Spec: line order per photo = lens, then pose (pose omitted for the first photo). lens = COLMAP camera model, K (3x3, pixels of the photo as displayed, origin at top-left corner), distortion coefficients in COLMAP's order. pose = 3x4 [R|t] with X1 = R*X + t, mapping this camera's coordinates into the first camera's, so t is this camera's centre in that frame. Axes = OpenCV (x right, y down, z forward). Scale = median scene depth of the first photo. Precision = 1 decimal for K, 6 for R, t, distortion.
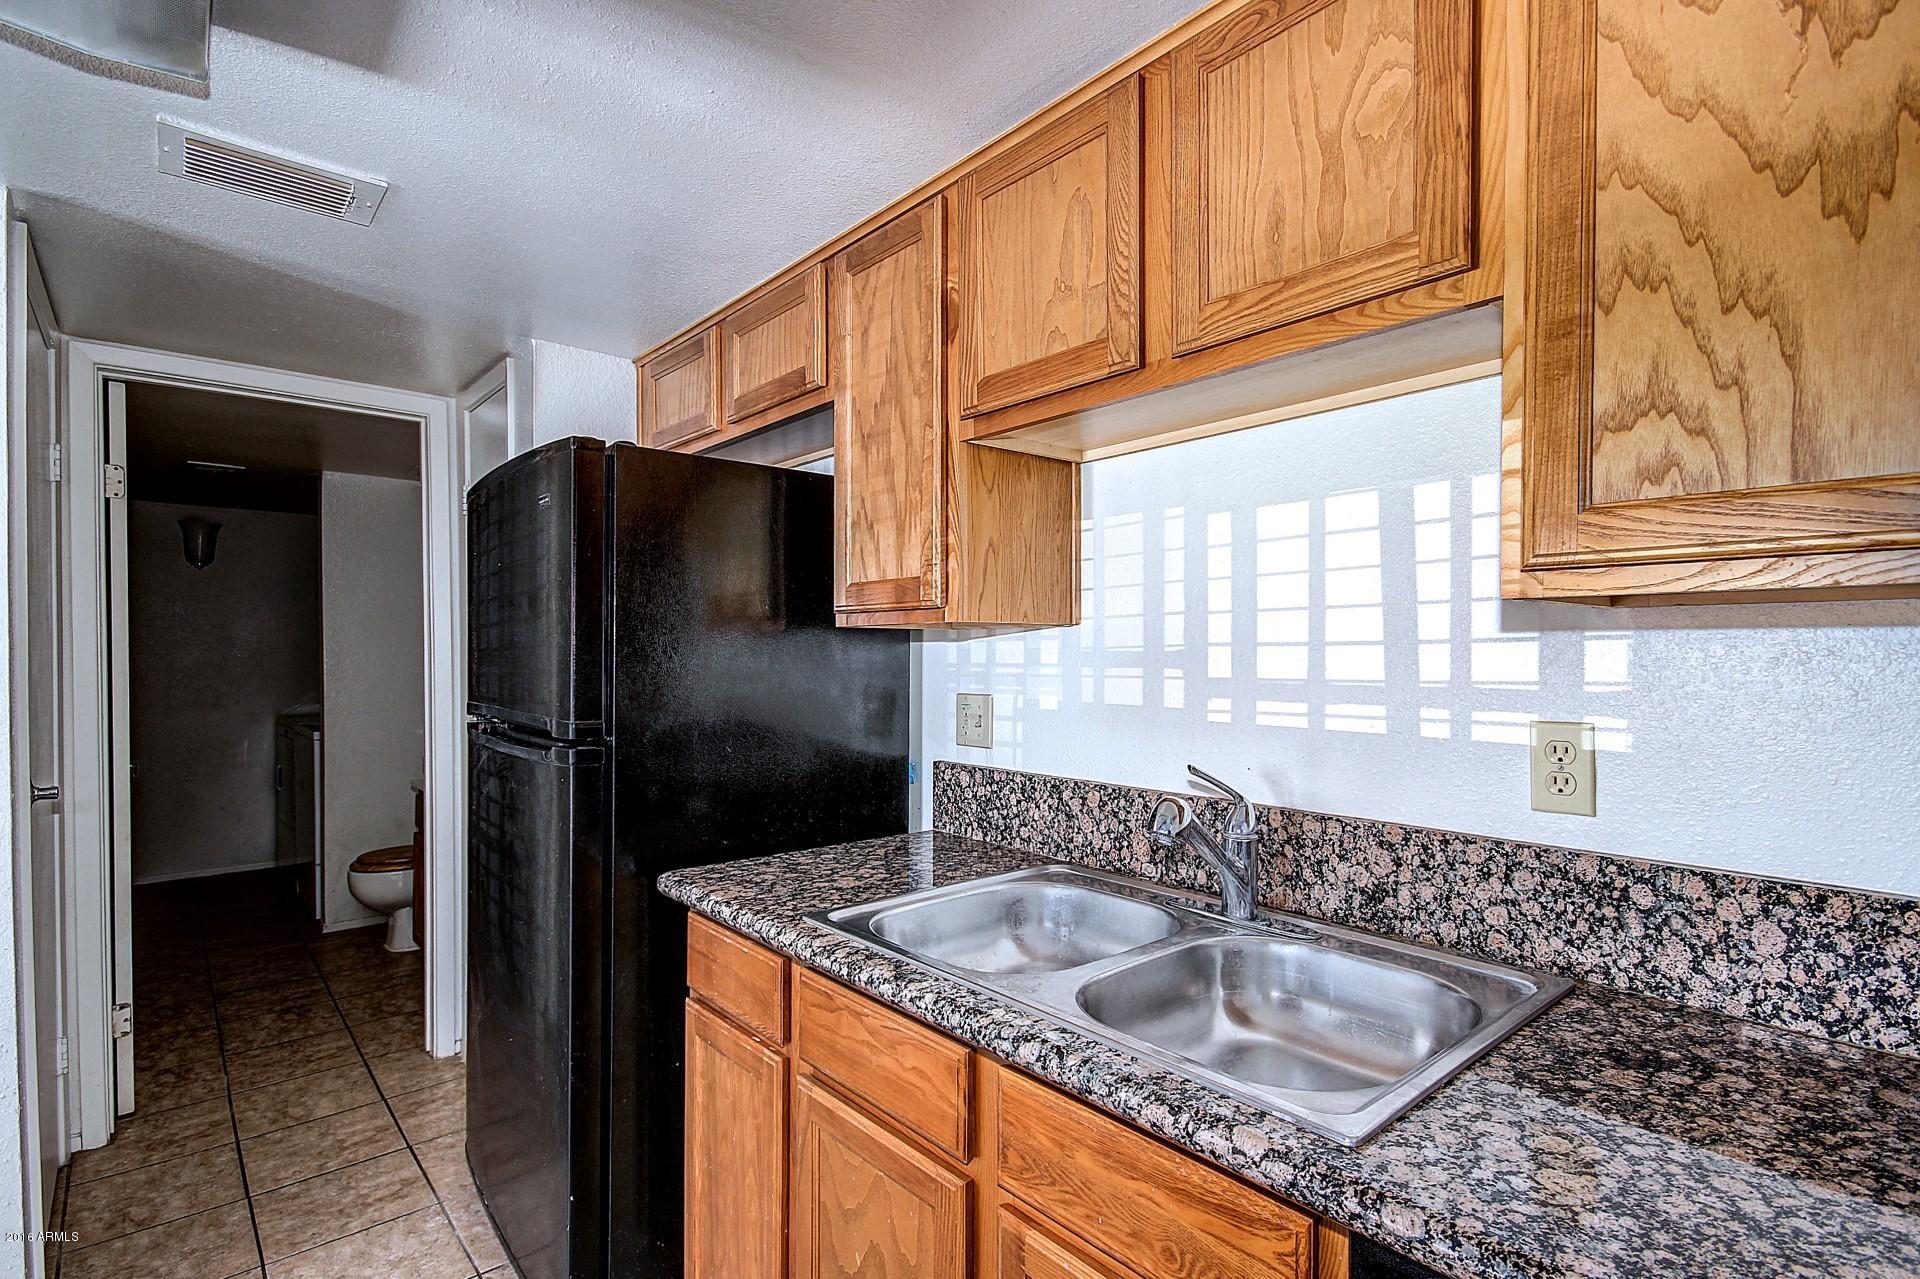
lens RADIAL K [[906.7, 0, 960.7], [0, 906.7, 665.2], [0, 0, 1]] dist [0.000565, -0.000294]
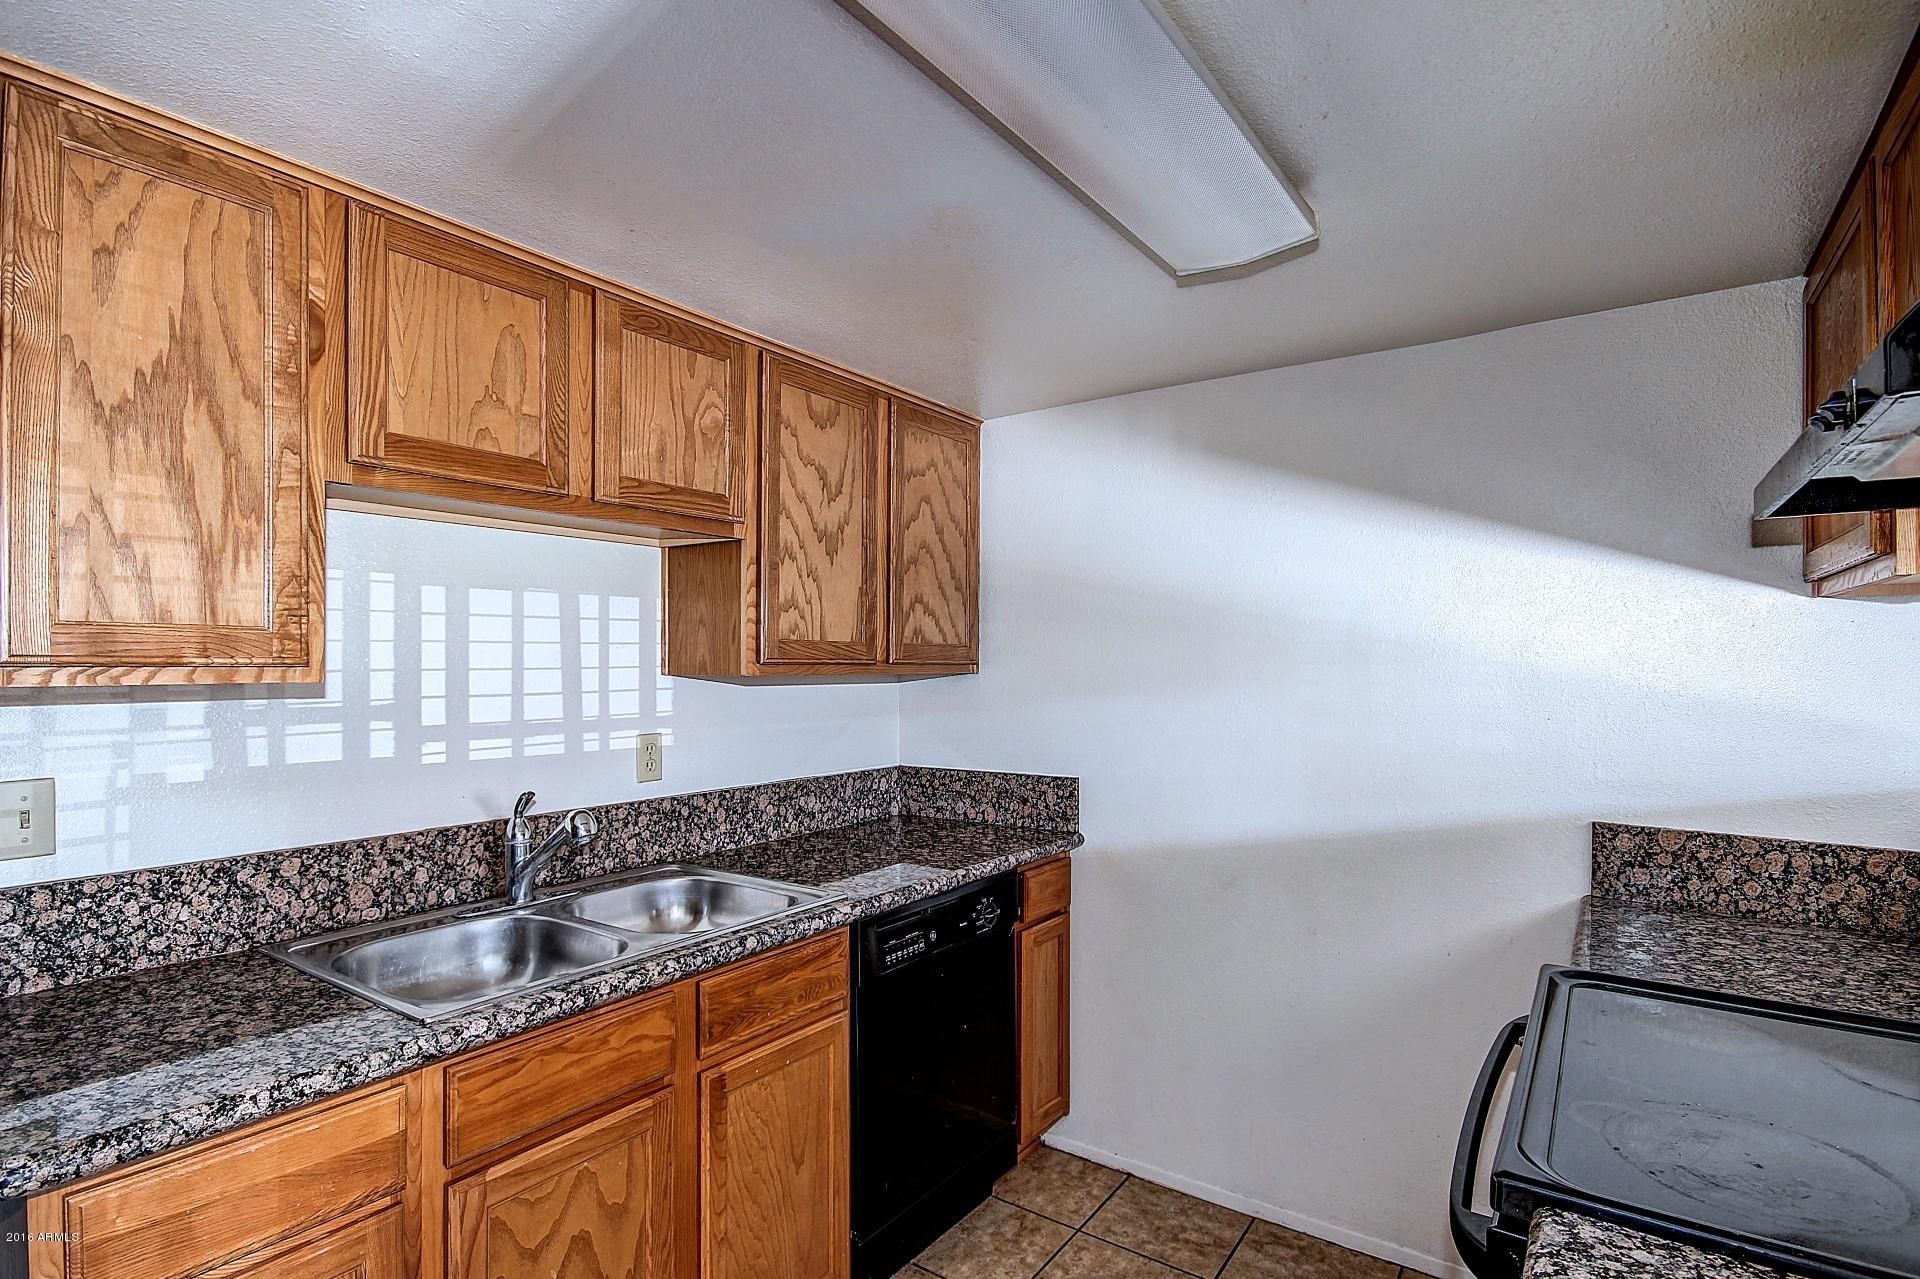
lens RADIAL K [[906.7, 0, 960.7], [0, 906.7, 665.2], [0, 0, 1]] dist [0.000565, -0.000294]
pose [[-0.225953, -0.004050, 0.974130, -1.094689], [0.009346, 0.999936, 0.006325, -0.070490], [-0.974093, 0.010533, -0.225901, 0.644684]]
